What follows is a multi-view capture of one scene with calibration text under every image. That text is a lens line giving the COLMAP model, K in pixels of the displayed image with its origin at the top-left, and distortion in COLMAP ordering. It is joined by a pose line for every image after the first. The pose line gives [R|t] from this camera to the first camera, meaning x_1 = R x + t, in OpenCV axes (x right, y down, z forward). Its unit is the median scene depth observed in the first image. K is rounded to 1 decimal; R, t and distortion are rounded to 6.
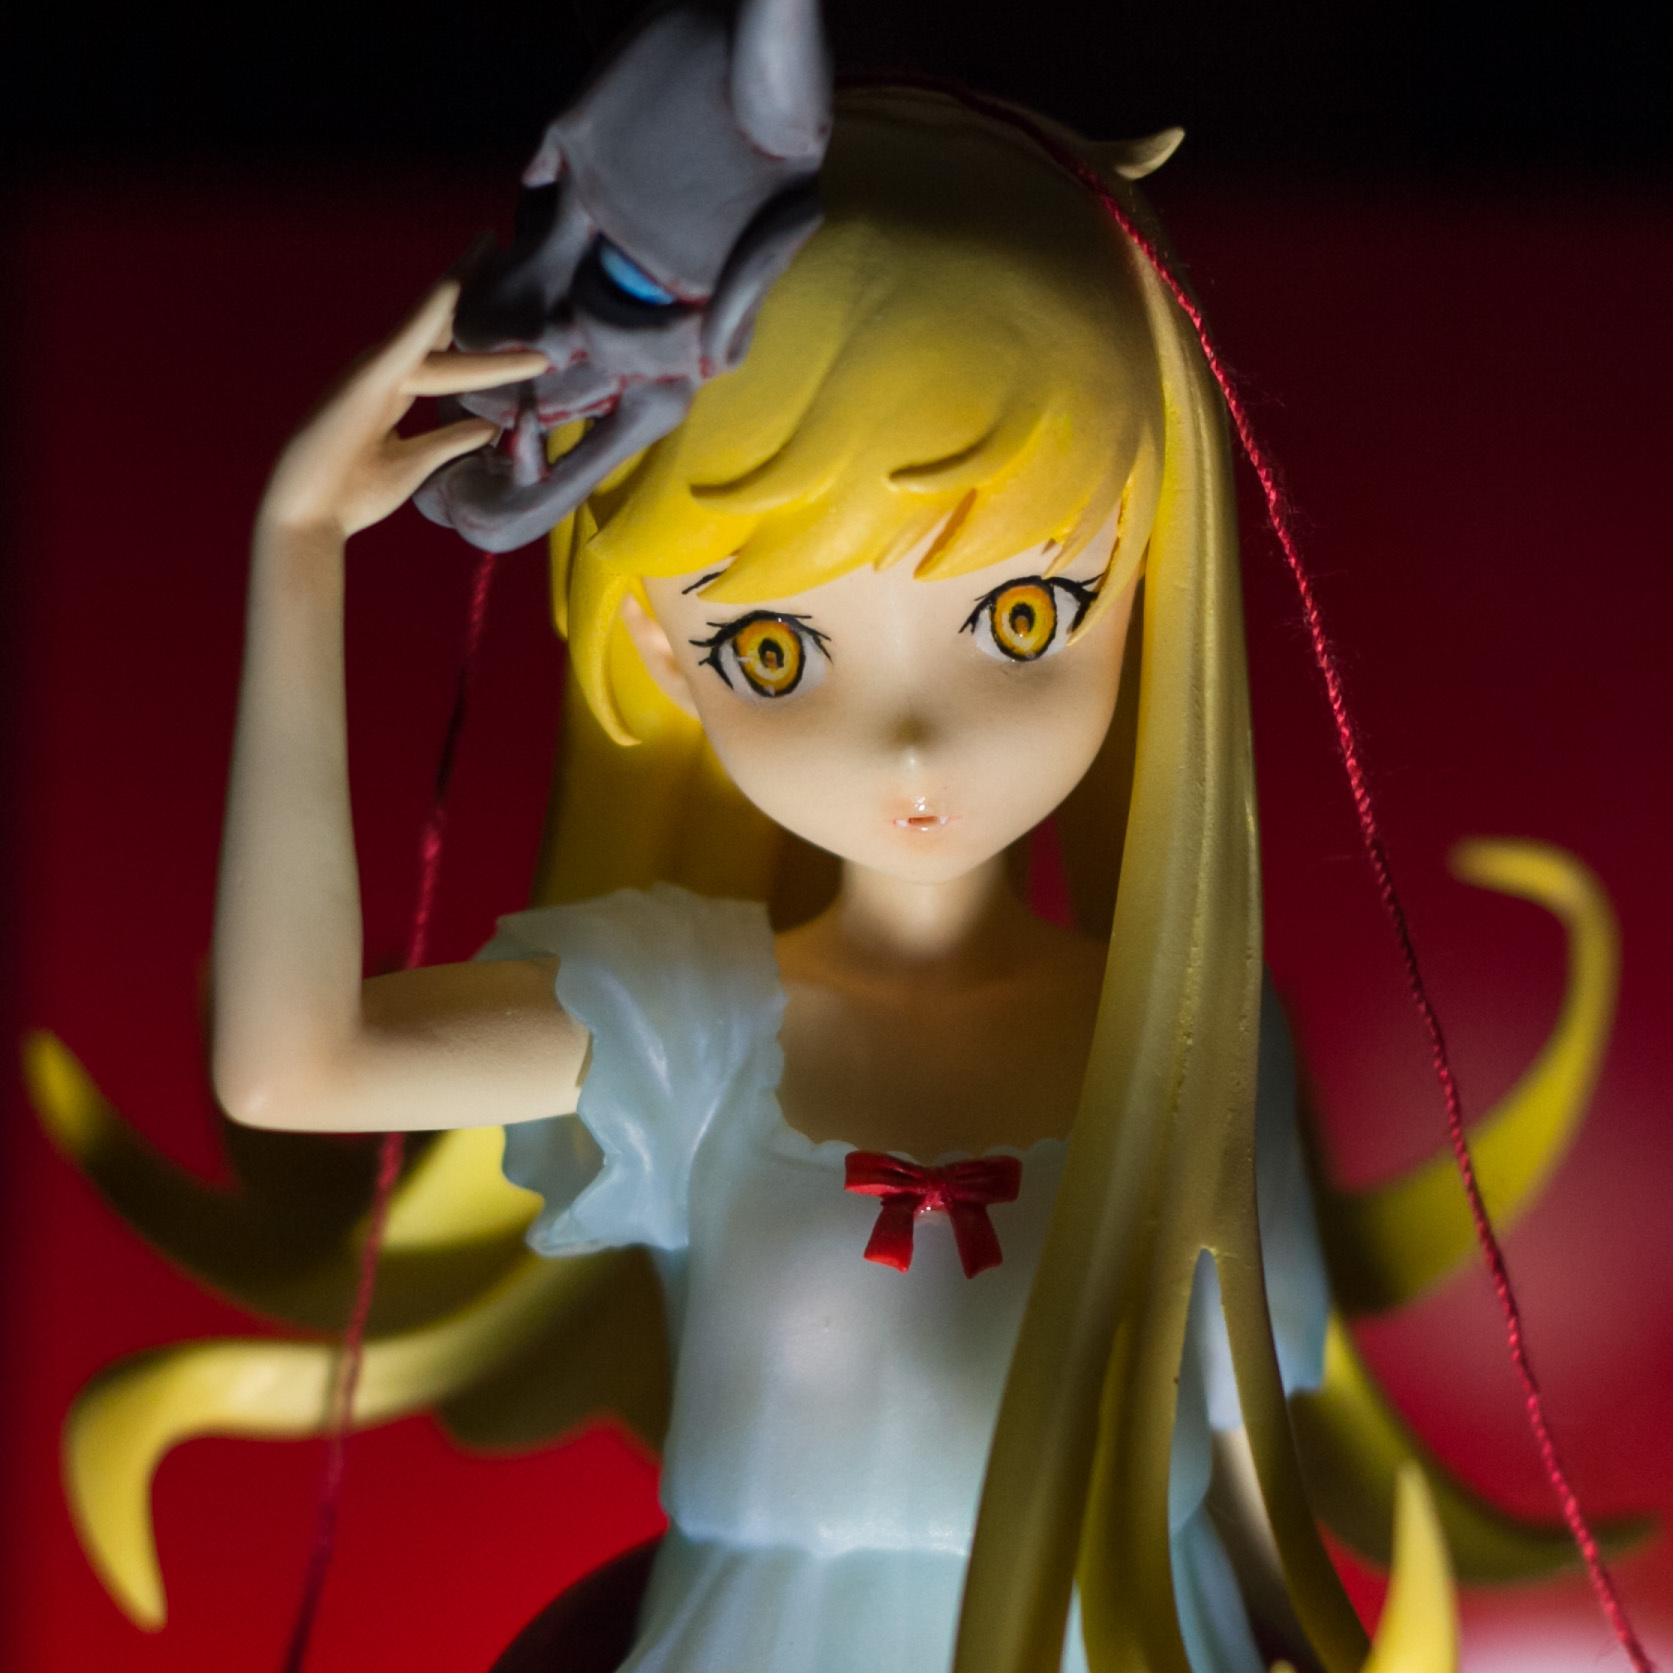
lens RADIAL K [[10741.0, 0, 835.8], [0, 10741.0, 841.6], [0, 0, 1]] dist [-0.002365, 0.000000]
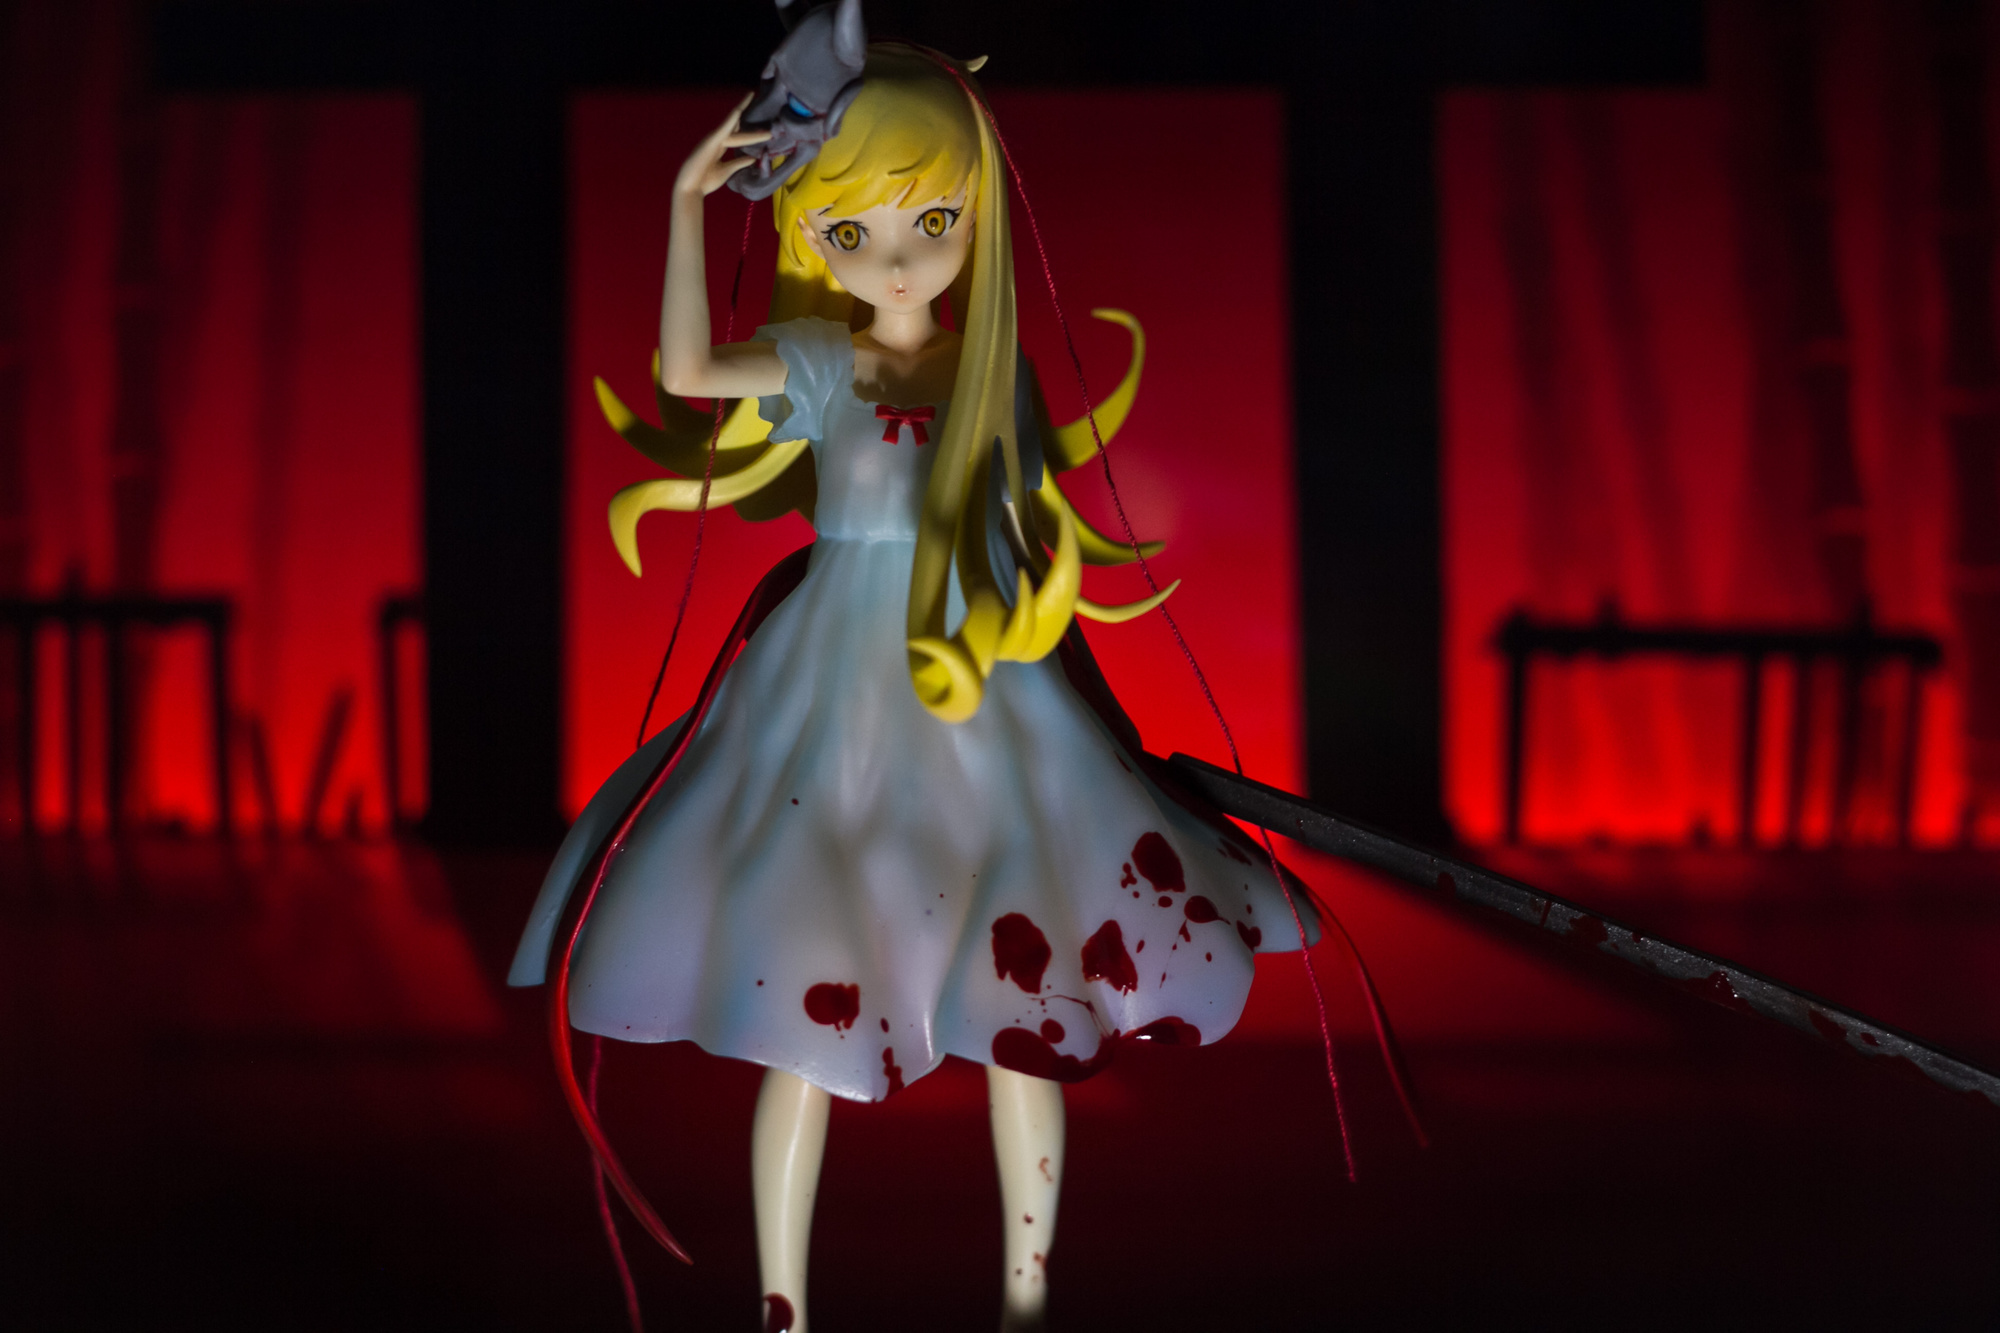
lens RADIAL K [[5237.0, 0, 1000.2], [0, 5237.0, 676.8], [0, 0, 1]] dist [-0.123356, 0.000000]
pose [[0.999845, -0.009427, 0.014884, 0.012983], [0.008790, 0.999068, 0.042253, 0.043047], [-0.015268, -0.042115, 0.998996, -0.435239]]
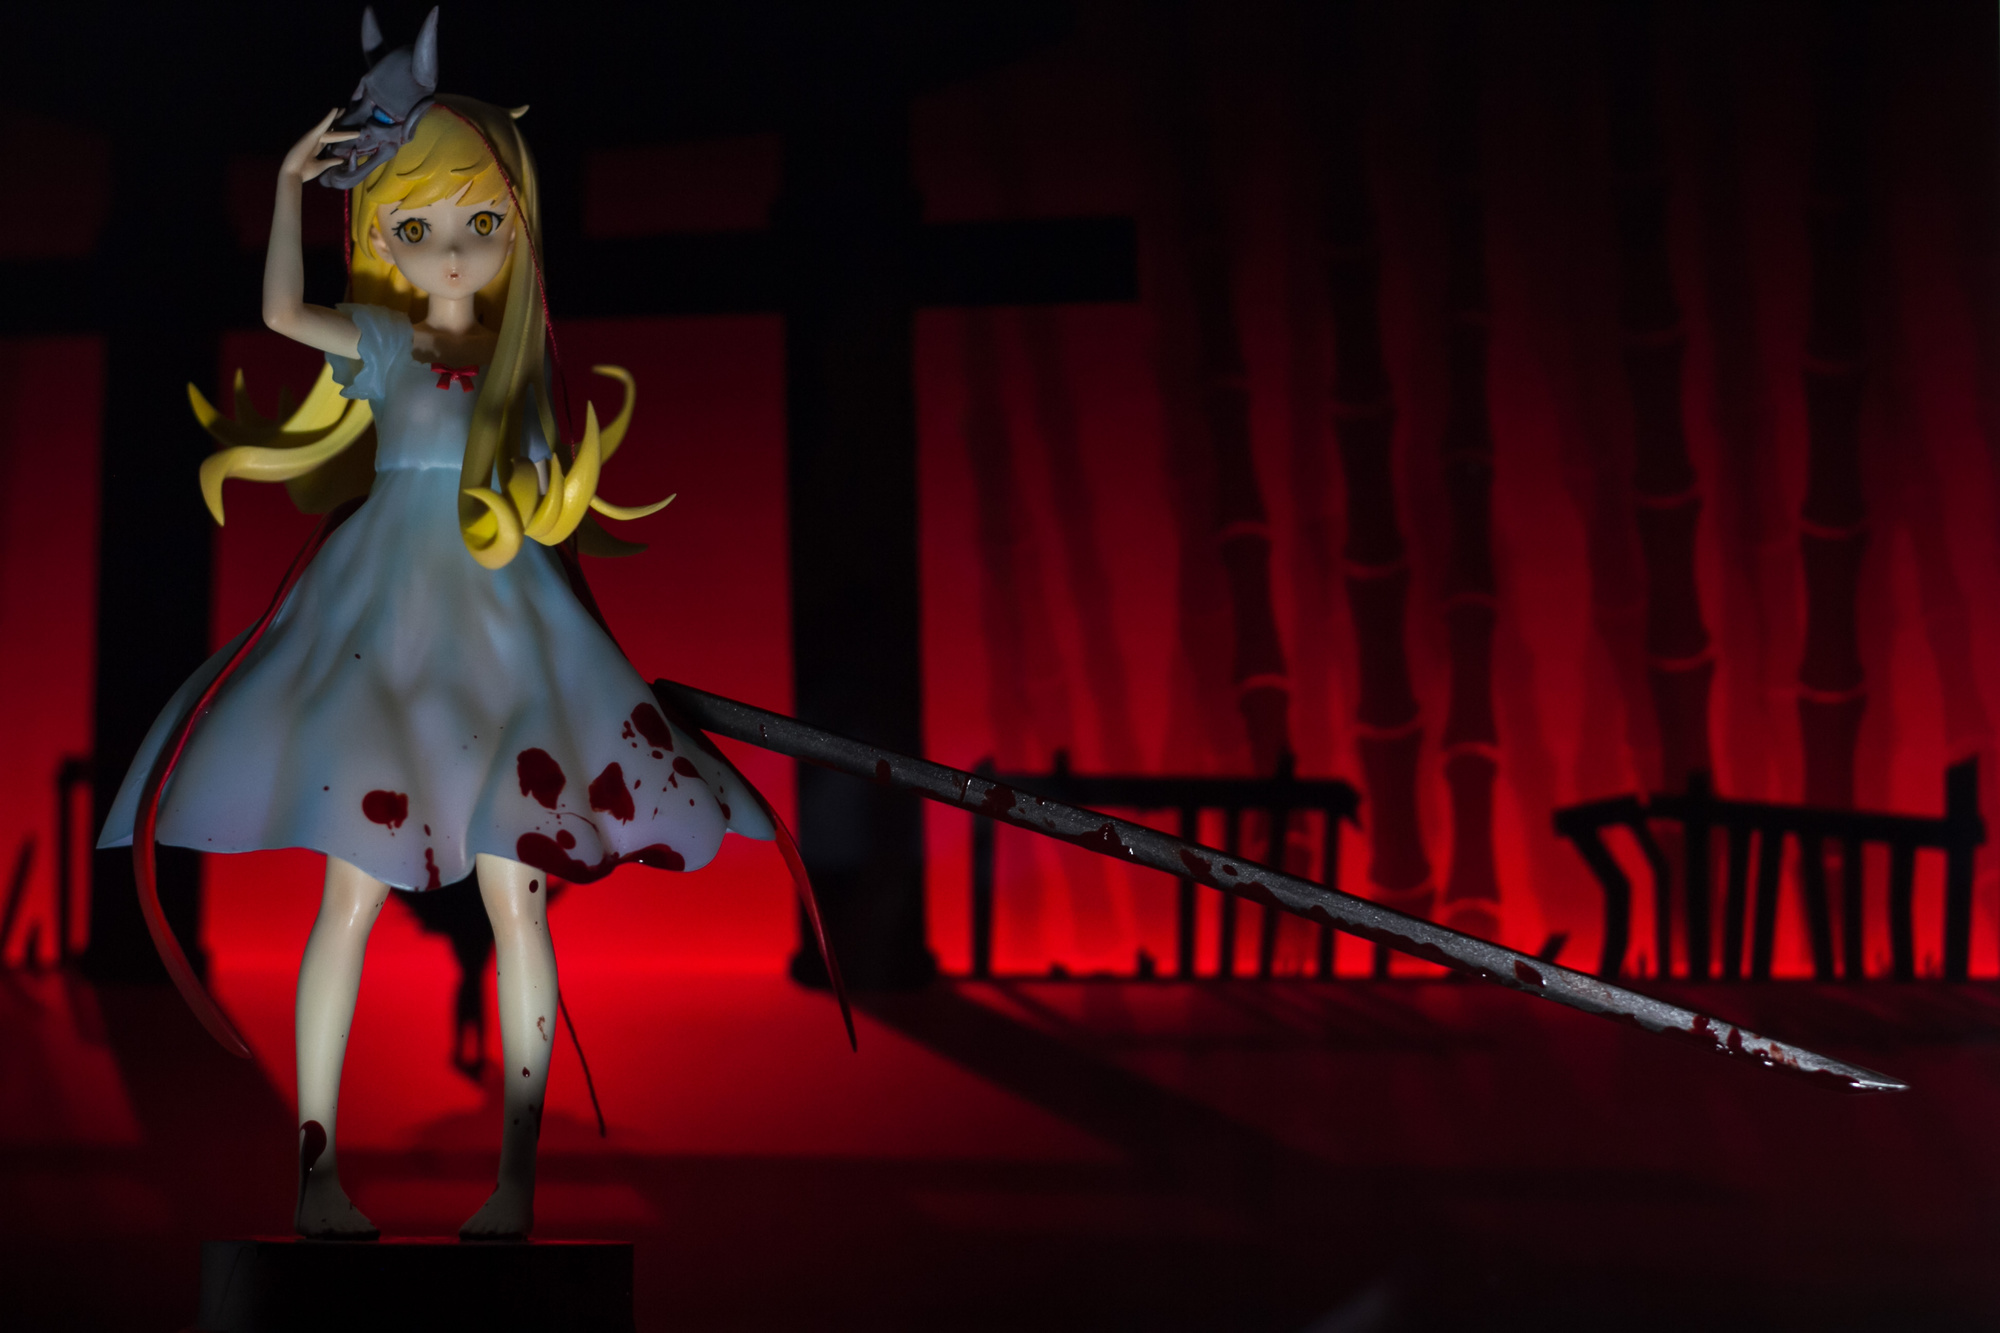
lens RADIAL K [[5237.0, 0, 1007.8], [0, 5237.0, 645.2], [0, 0, 1]] dist [-0.123356, 0.000000]
pose [[0.986470, 0.035704, 0.160006, -0.086579], [0.001671, 0.973757, -0.227585, 0.527042], [-0.163933, 0.224773, 0.960522, -0.714829]]
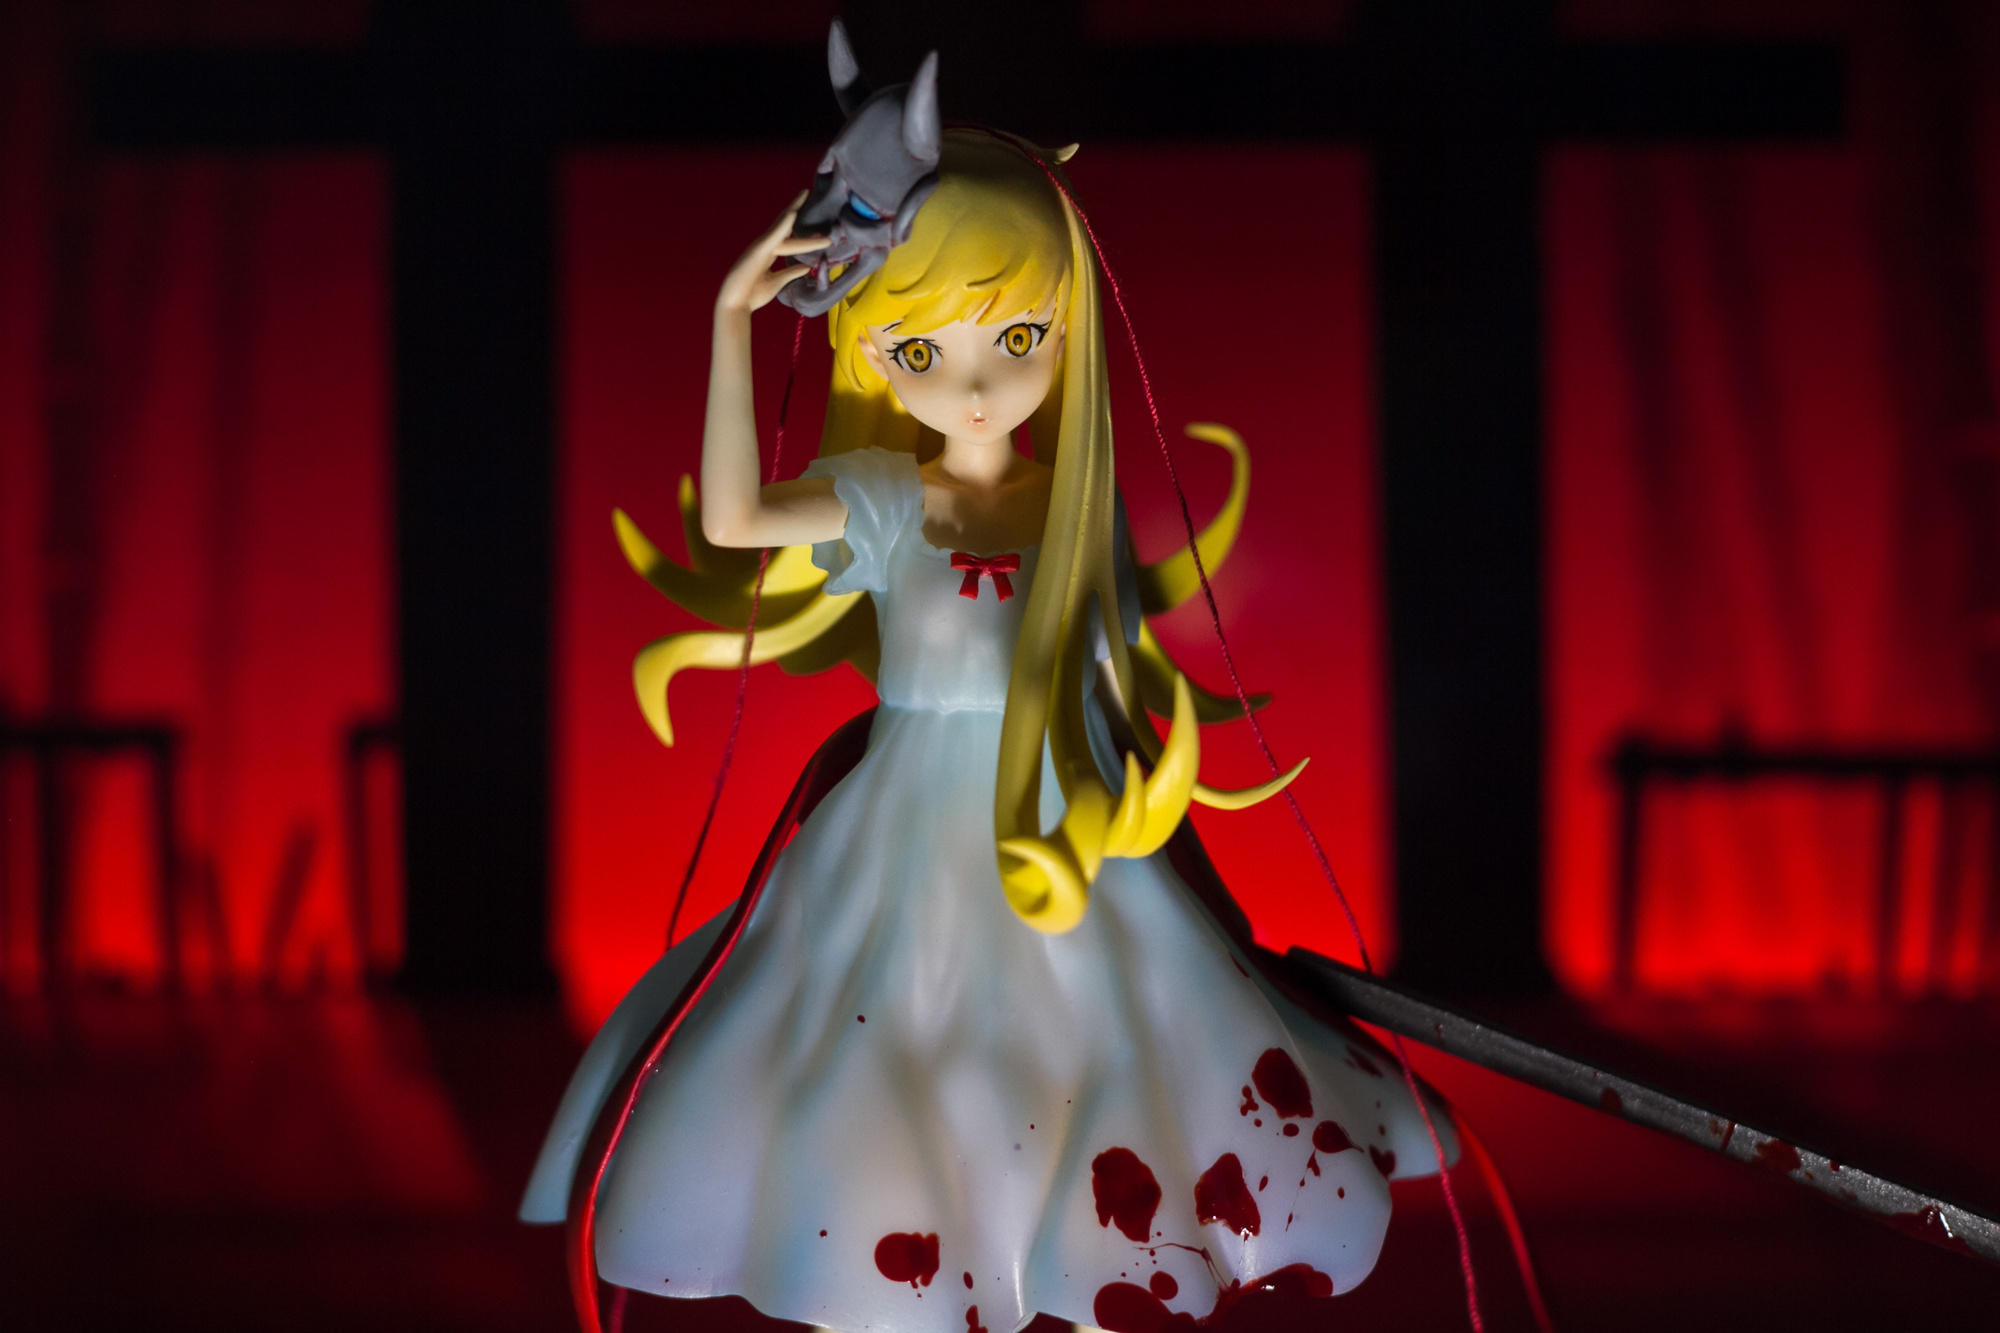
lens RADIAL K [[5237.0, 0, 1007.8], [0, 5237.0, 680.1], [0, 0, 1]] dist [-0.123356, 0.000000]
pose [[0.999163, -0.014869, 0.038115, -0.032978], [0.012669, 0.998276, 0.057318, -0.011510], [-0.038902, -0.056787, 0.997628, -0.227469]]
